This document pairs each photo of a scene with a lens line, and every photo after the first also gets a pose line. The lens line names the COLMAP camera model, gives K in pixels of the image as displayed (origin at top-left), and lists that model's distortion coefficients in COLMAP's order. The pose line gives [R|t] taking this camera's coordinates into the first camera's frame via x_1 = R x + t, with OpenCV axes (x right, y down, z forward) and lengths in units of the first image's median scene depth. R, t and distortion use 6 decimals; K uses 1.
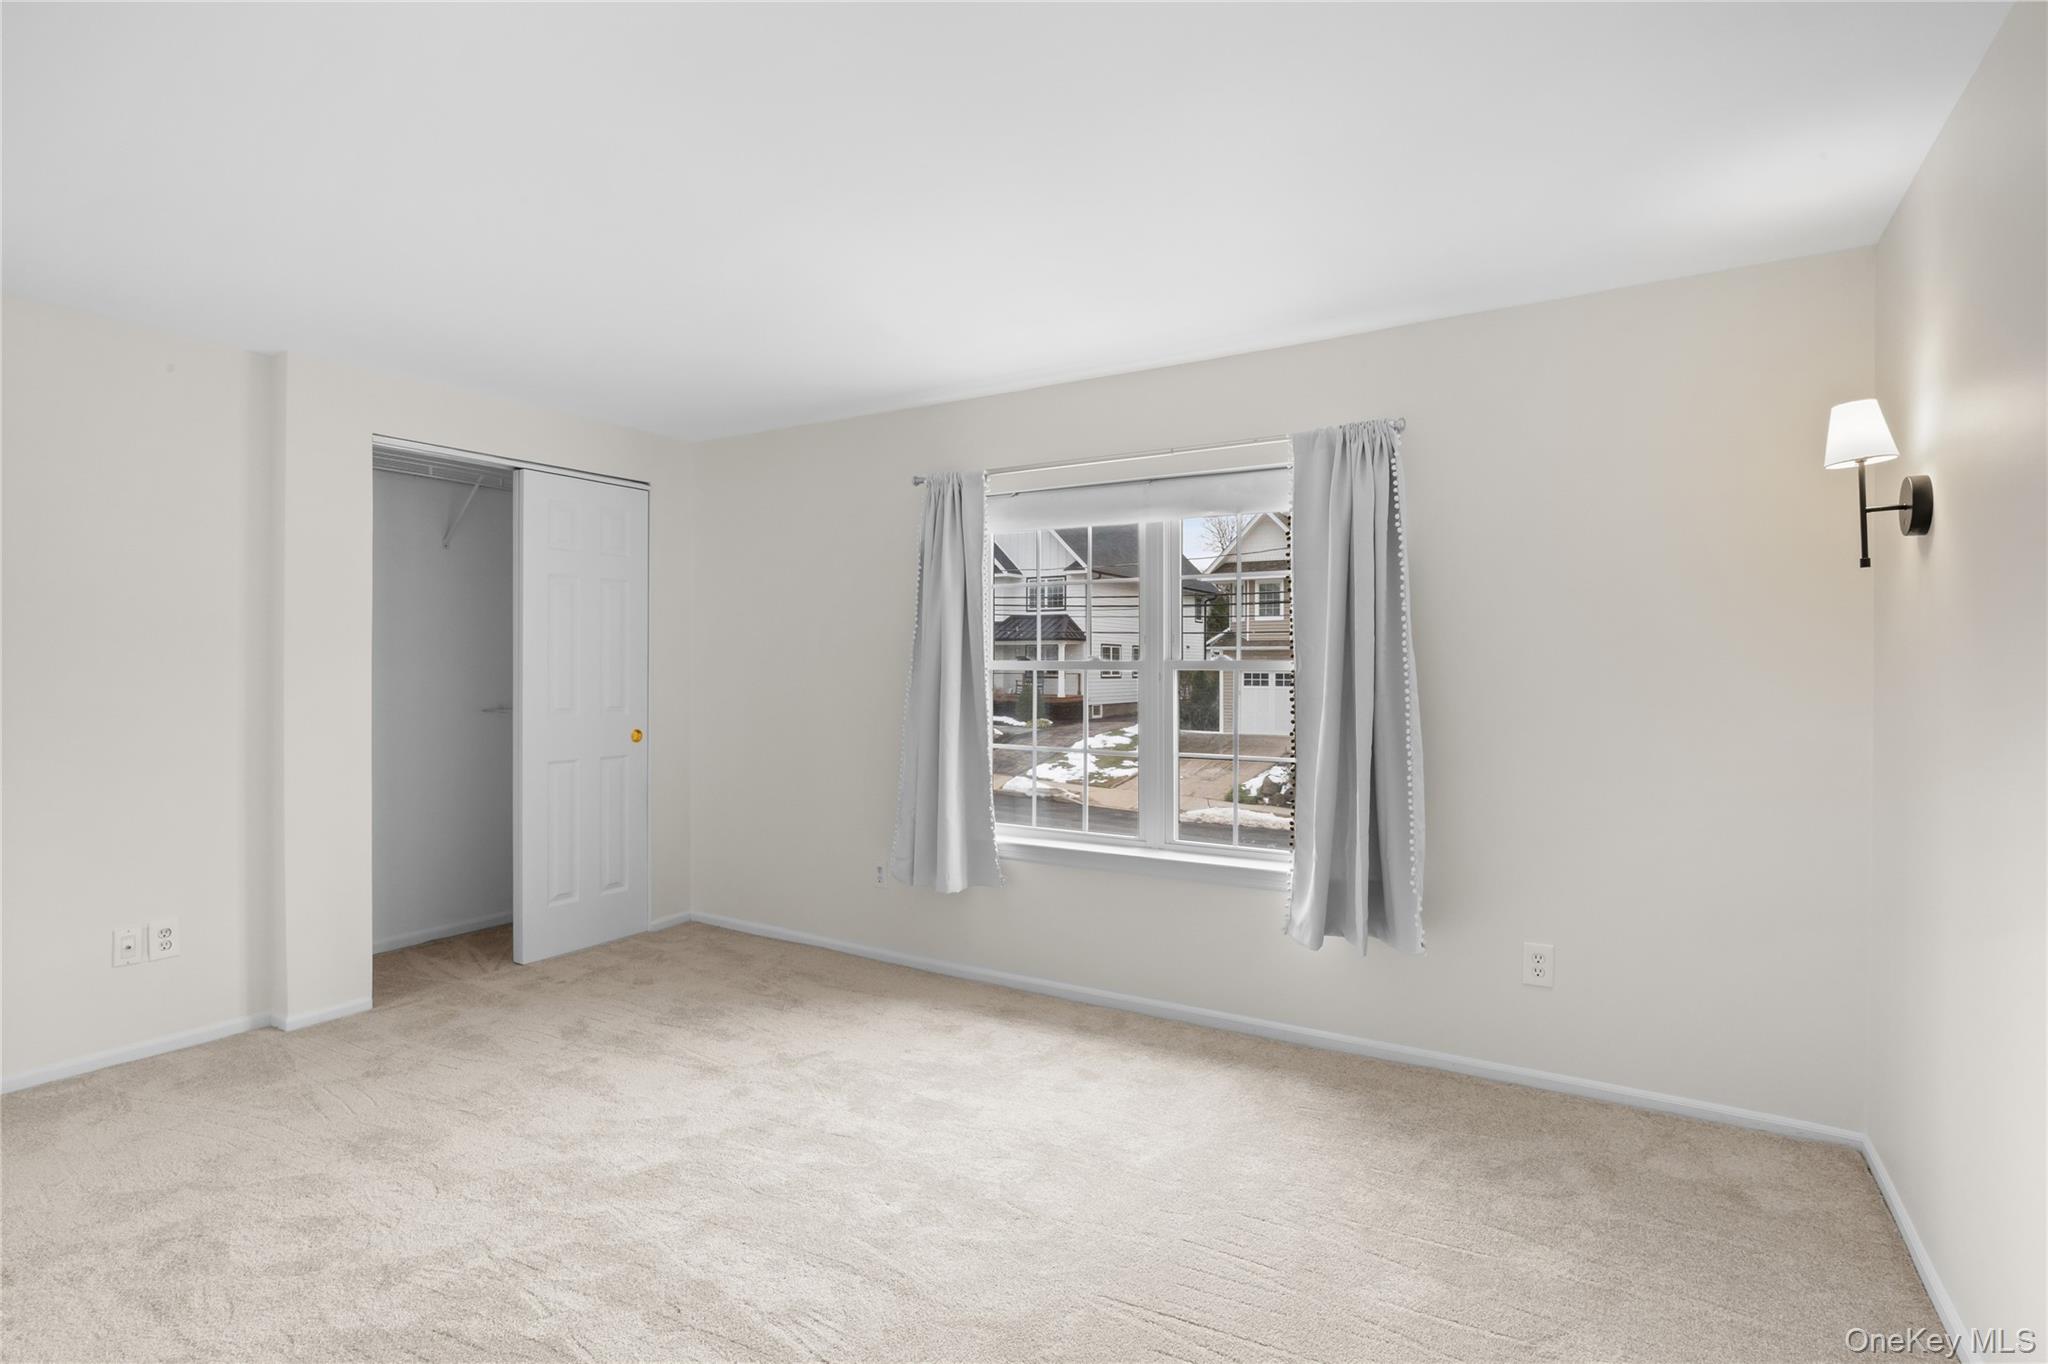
lens RADIAL K [[1004.0, 0, 1024.0], [0, 1004.0, 682.0], [0, 0, 1]] dist [-0.002652, -0.000298]
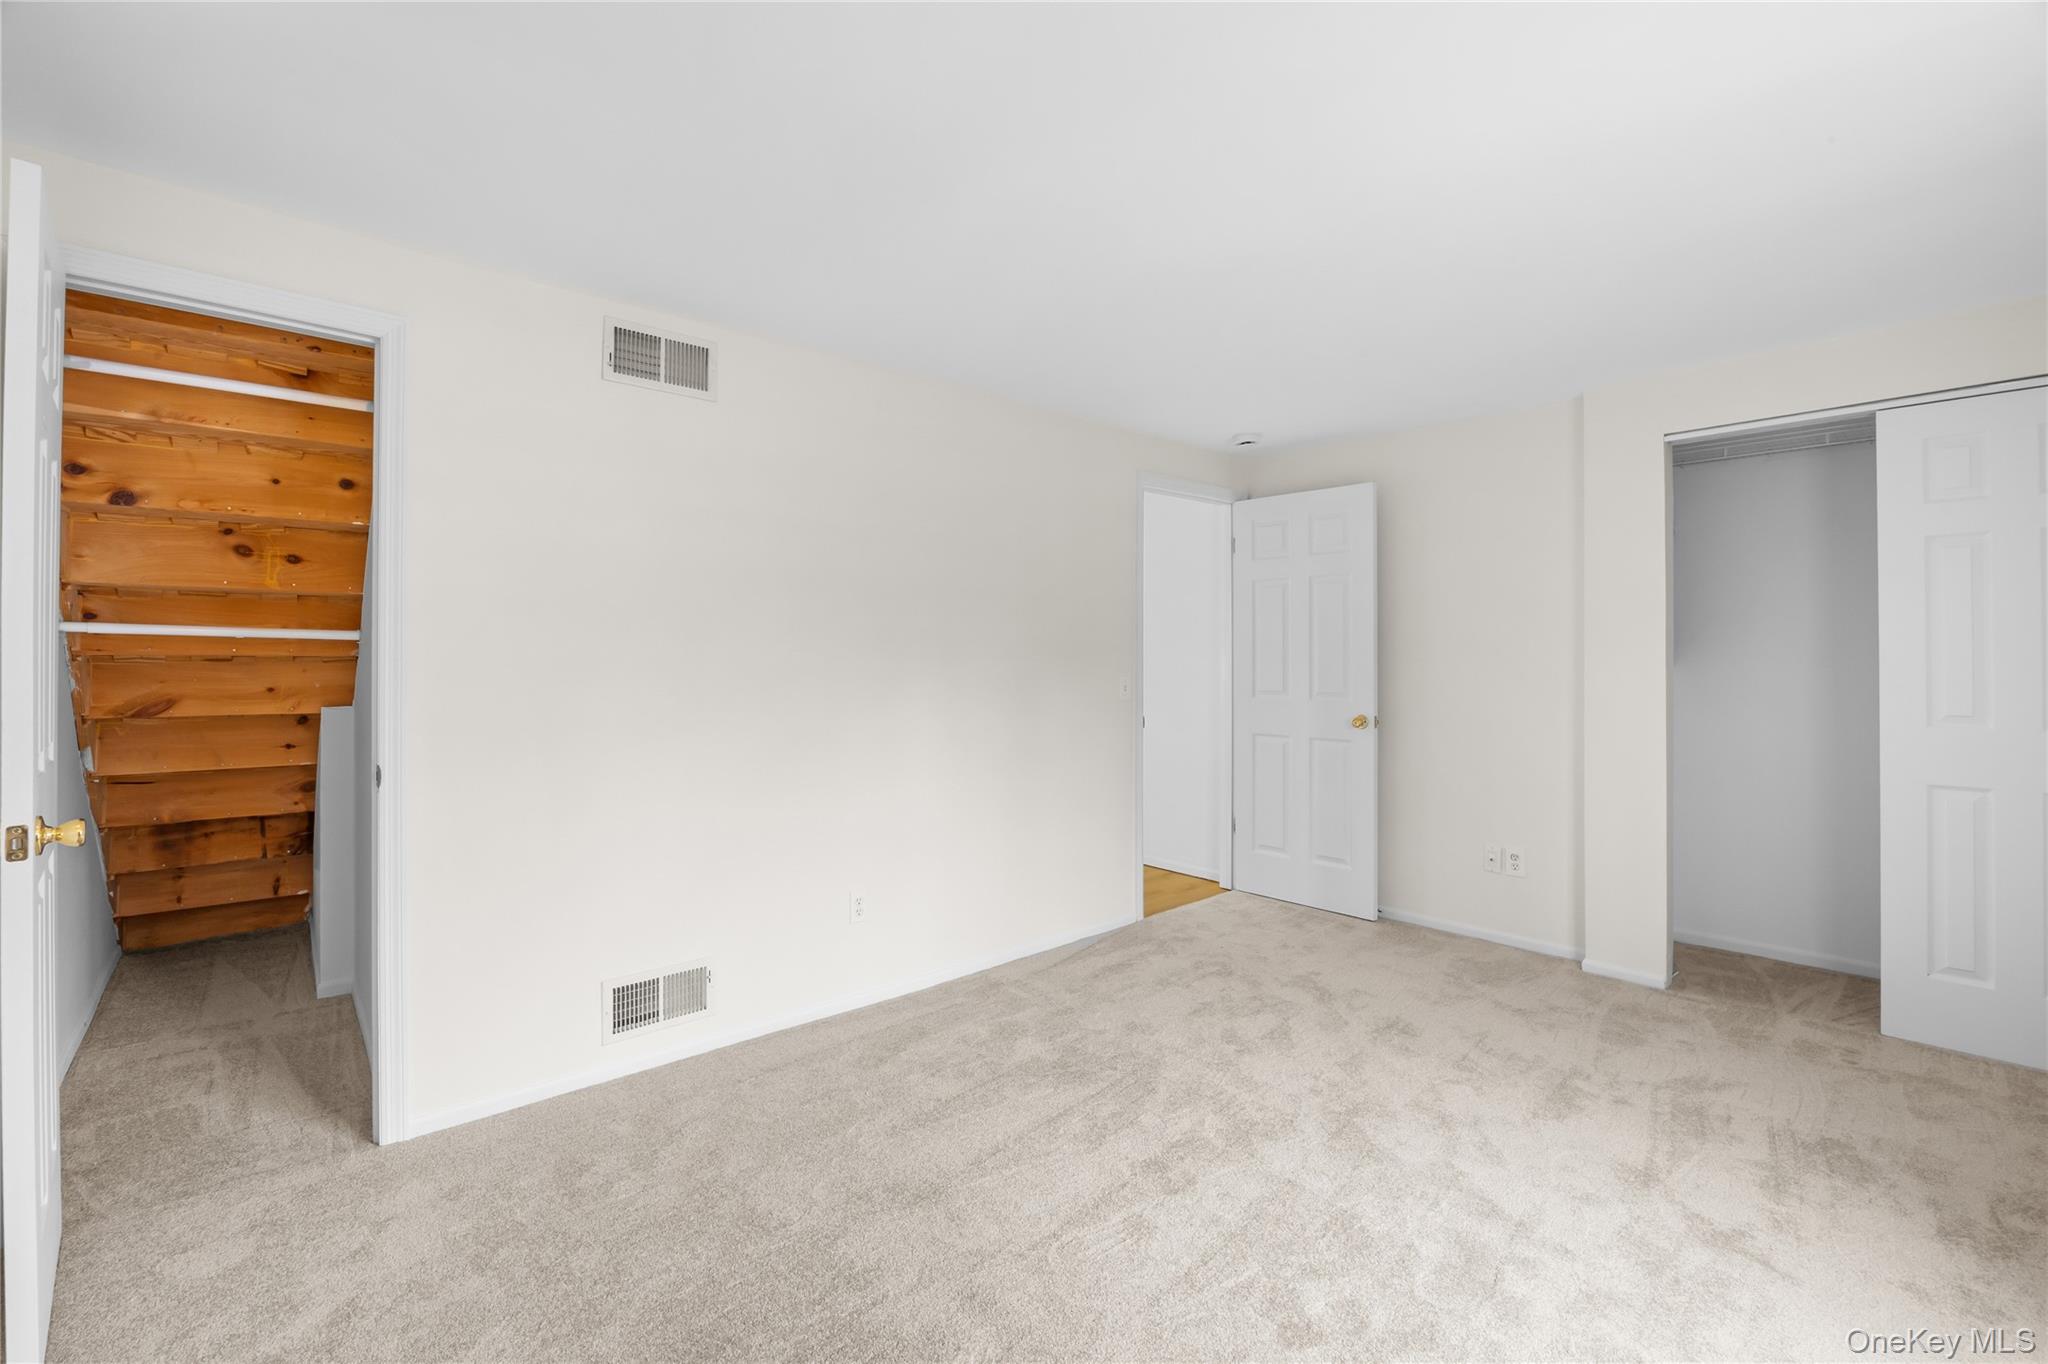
lens RADIAL K [[889.1, 0, 1022.4], [0, 889.1, 666.2], [0, 0, 1]] dist [-0.014731, -0.000177]
pose [[-0.296218, 0.002766, -0.955116, 0.456079], [-0.016681, 0.999828, 0.008069, -0.003165], [0.954975, 0.018322, -0.296121, 0.706264]]
